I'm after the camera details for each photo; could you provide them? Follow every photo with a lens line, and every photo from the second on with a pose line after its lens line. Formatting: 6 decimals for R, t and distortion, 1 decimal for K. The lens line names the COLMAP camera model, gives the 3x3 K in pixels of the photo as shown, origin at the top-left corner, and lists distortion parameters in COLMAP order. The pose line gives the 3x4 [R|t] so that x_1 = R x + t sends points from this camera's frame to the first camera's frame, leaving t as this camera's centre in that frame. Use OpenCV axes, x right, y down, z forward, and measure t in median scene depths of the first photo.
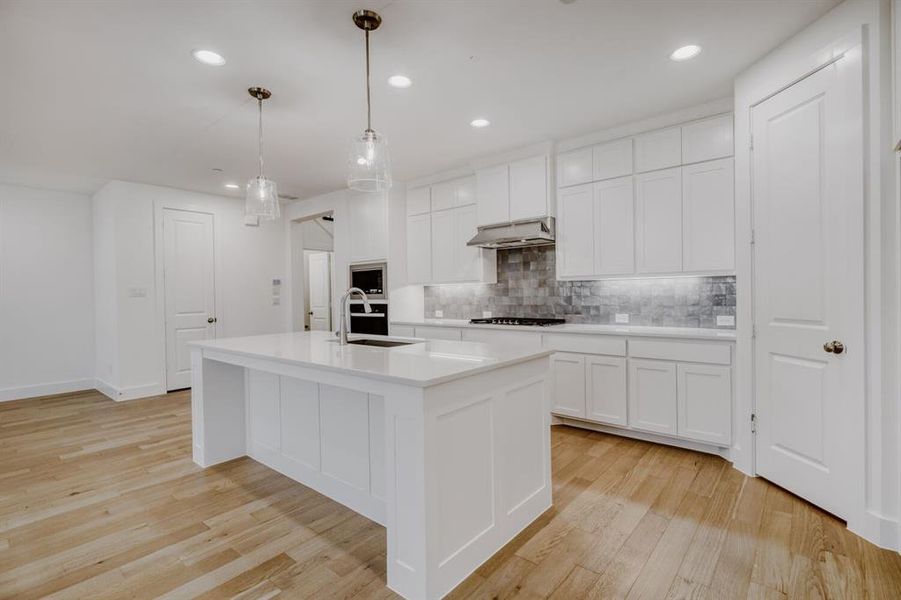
lens RADIAL K [[409.1, 0, 454.1], [0, 409.1, 299.8], [0, 0, 1]] dist [0.000486, 0.000107]
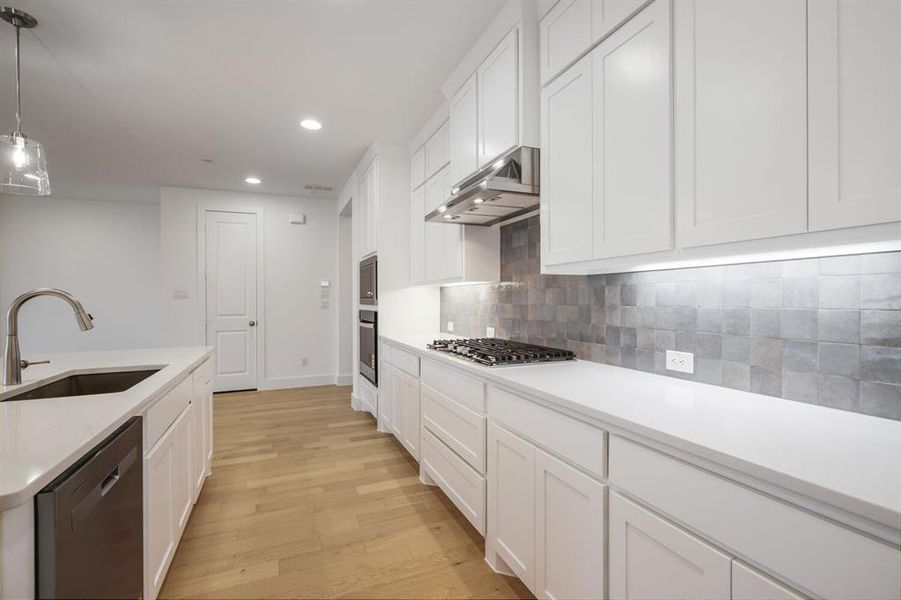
lens RADIAL K [[409.1, 0, 454.1], [0, 409.1, 299.8], [0, 0, 1]] dist [0.000486, 0.000107]
pose [[0.890268, 0.009824, -0.455331, 0.345841], [-0.012633, 0.999915, -0.003127, -0.011590], [0.455262, 0.008536, 0.890317, 0.458340]]
